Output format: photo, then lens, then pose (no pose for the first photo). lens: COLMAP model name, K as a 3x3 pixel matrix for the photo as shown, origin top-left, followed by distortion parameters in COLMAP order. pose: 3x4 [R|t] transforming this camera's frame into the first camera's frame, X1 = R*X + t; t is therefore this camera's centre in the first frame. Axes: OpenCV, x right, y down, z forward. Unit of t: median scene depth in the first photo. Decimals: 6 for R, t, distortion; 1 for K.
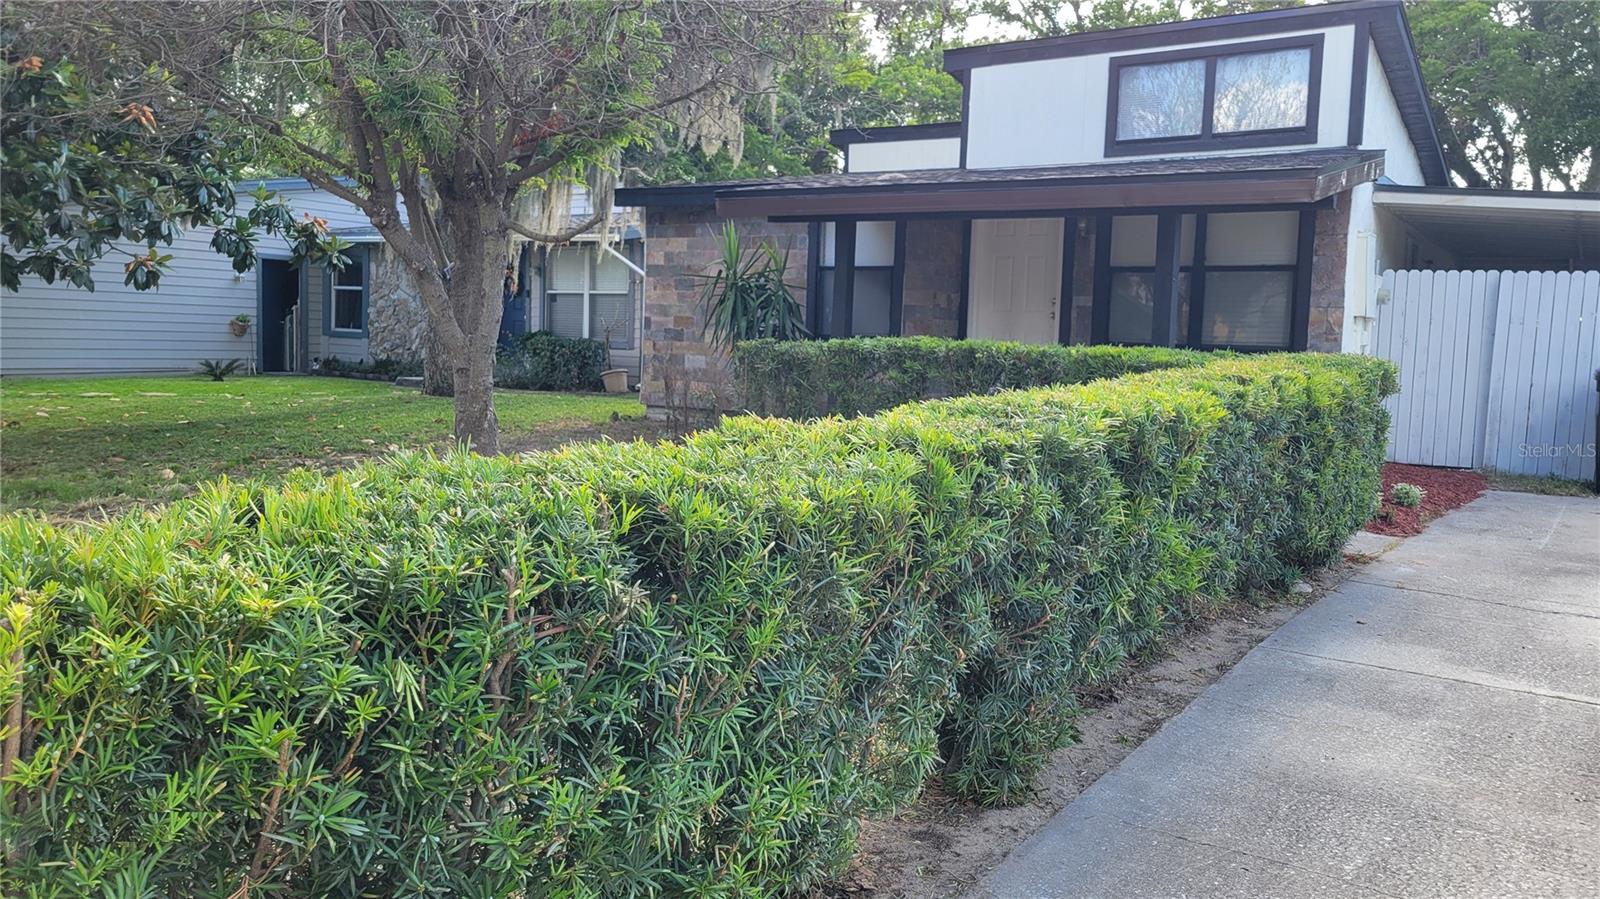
lens RADIAL K [[1207.2, 0, 817.9], [0, 1207.2, 443.3], [0, 0, 1]] dist [0.031628, 0.005381]
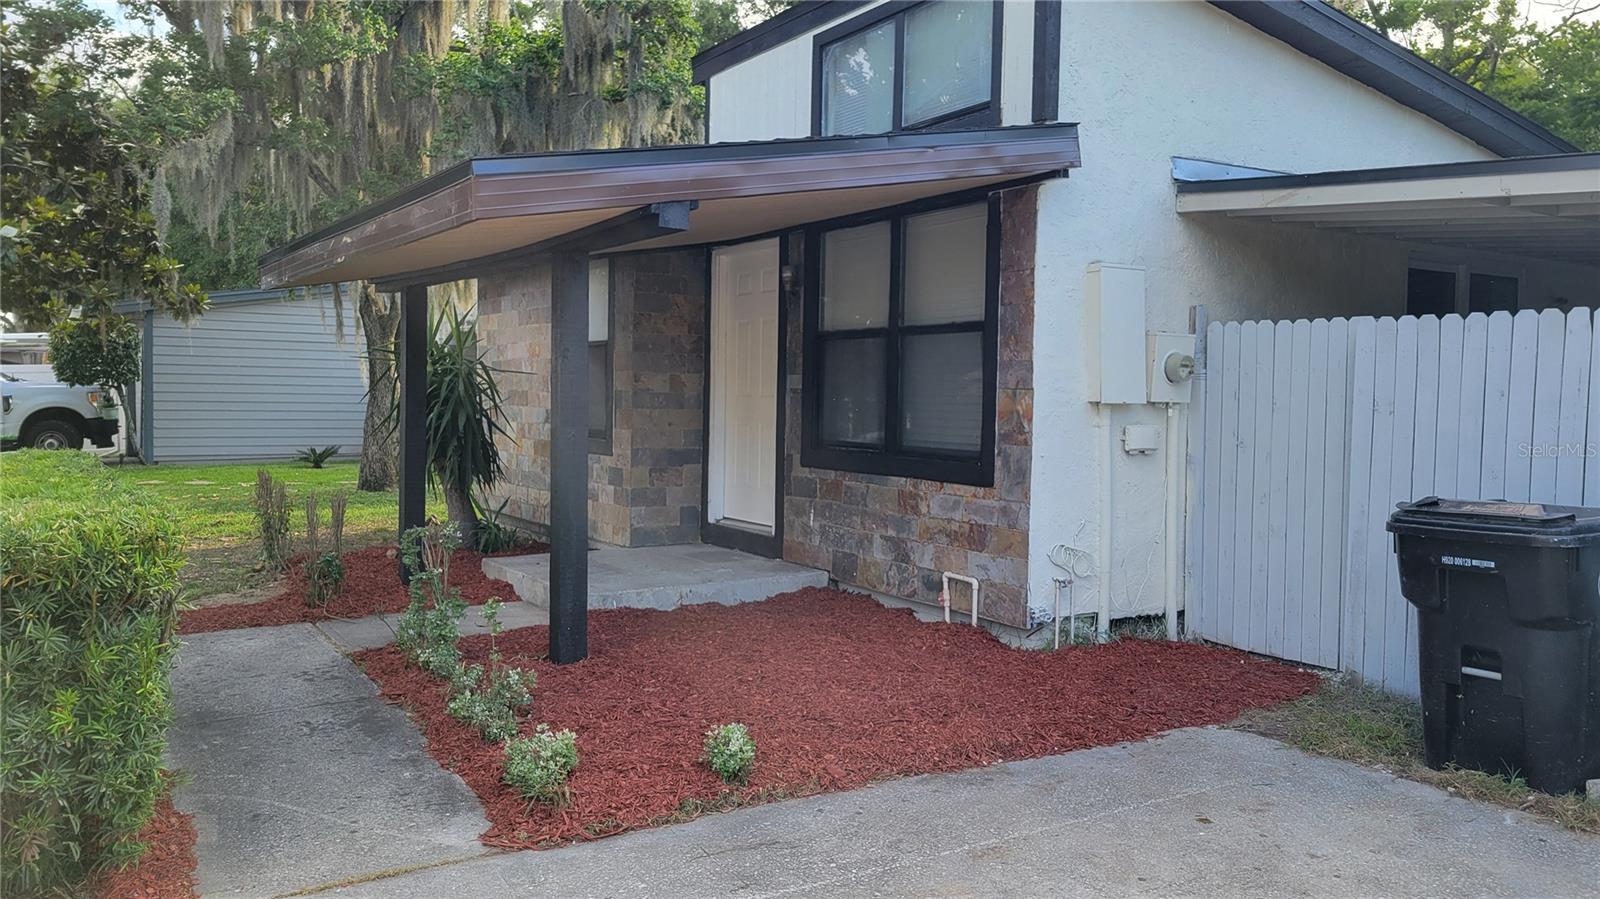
lens RADIAL K [[1207.2, 0, 817.9], [0, 1207.2, 443.3], [0, 0, 1]] dist [0.031628, 0.005381]
pose [[0.911621, -0.001802, -0.411028, 0.528257], [-0.019768, 0.998641, -0.048222, -0.048928], [0.410556, 0.052086, 0.910346, 0.373412]]
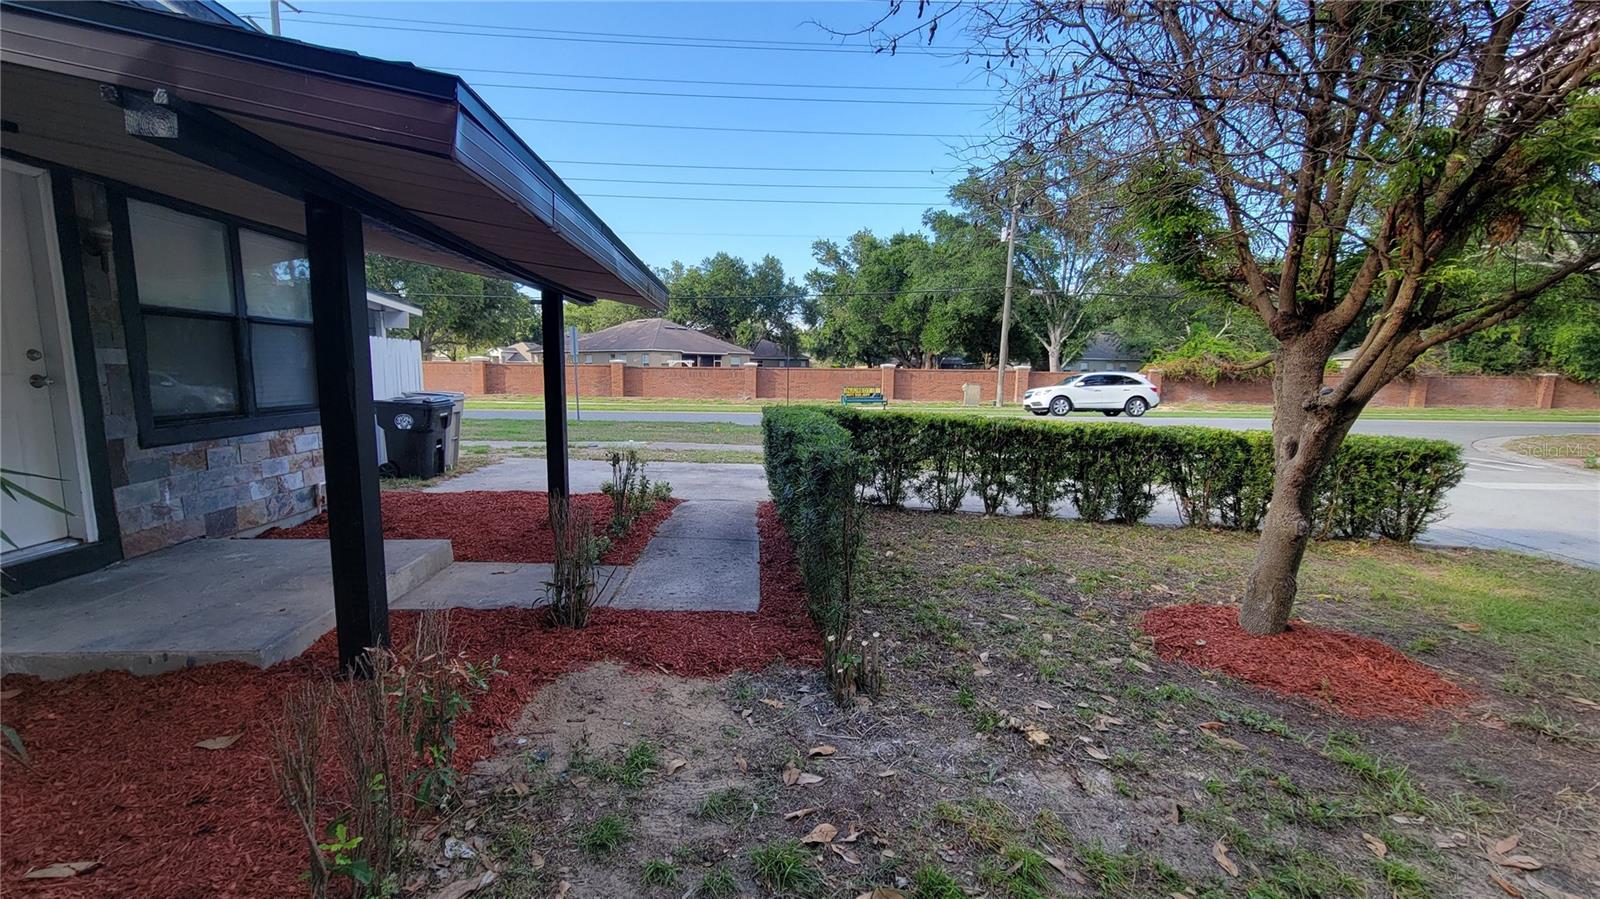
lens RADIAL K [[646.4, 0, 788.8], [0, 646.4, 451.1], [0, 0, 1]] dist [0.000213, 0.003751]
pose [[-0.592317, -0.140319, 0.793392, -0.264213], [0.037172, 0.978910, 0.200881, -0.126257], [-0.804847, 0.148477, -0.574609, 0.933067]]
